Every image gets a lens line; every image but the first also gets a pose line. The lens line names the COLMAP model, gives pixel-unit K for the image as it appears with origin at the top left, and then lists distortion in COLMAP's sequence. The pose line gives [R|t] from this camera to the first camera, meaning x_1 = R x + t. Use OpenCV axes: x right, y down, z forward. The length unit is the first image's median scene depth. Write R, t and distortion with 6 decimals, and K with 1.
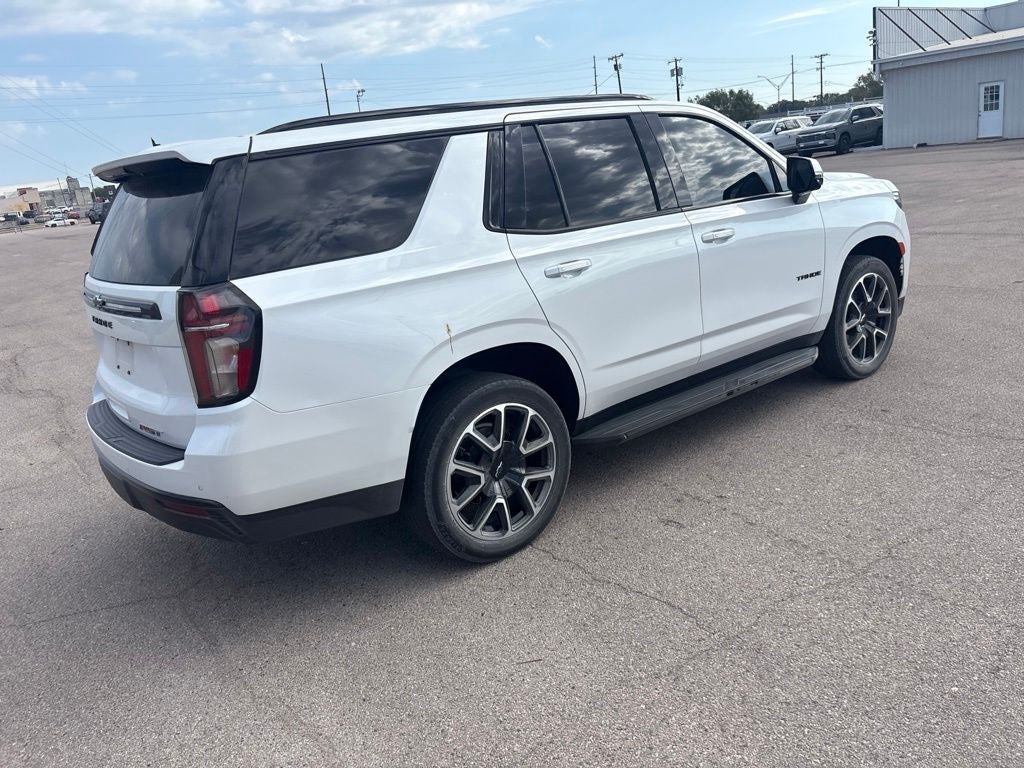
lens RADIAL K [[779.5, 0, 511.8], [0, 779.5, 372.8], [0, 0, 1]] dist [0.064998, -0.079566]
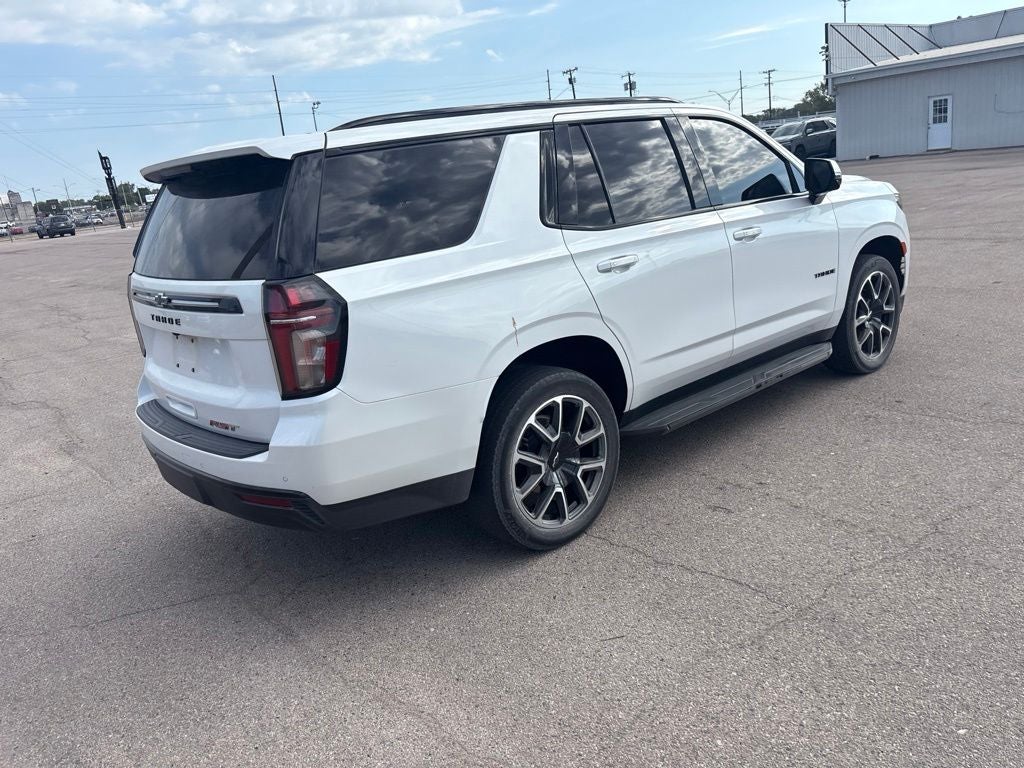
lens RADIAL K [[778.1, 0, 512.0], [0, 778.1, 384.0], [0, 0, 1]] dist [0.063090, -0.078694]
pose [[0.998608, -0.016053, 0.050233, -0.123617], [0.016164, 0.999868, -0.001811, 0.025085], [-0.050197, 0.002620, 0.998736, -0.021155]]
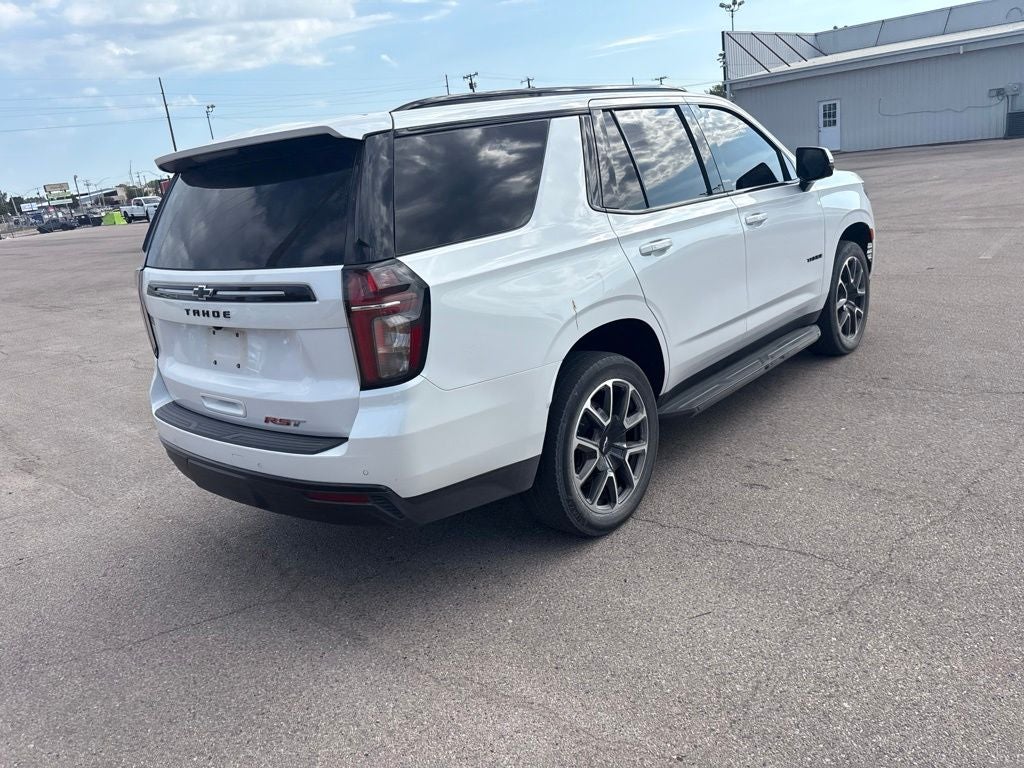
lens RADIAL K [[775.8, 0, 520.8], [0, 775.8, 380.7], [0, 0, 1]] dist [0.064104, -0.079431]
pose [[0.983779, -0.053789, 0.171132, -0.294062], [0.055454, 0.998449, -0.004961, 0.038940], [-0.170600, 0.014371, 0.985236, 0.012111]]
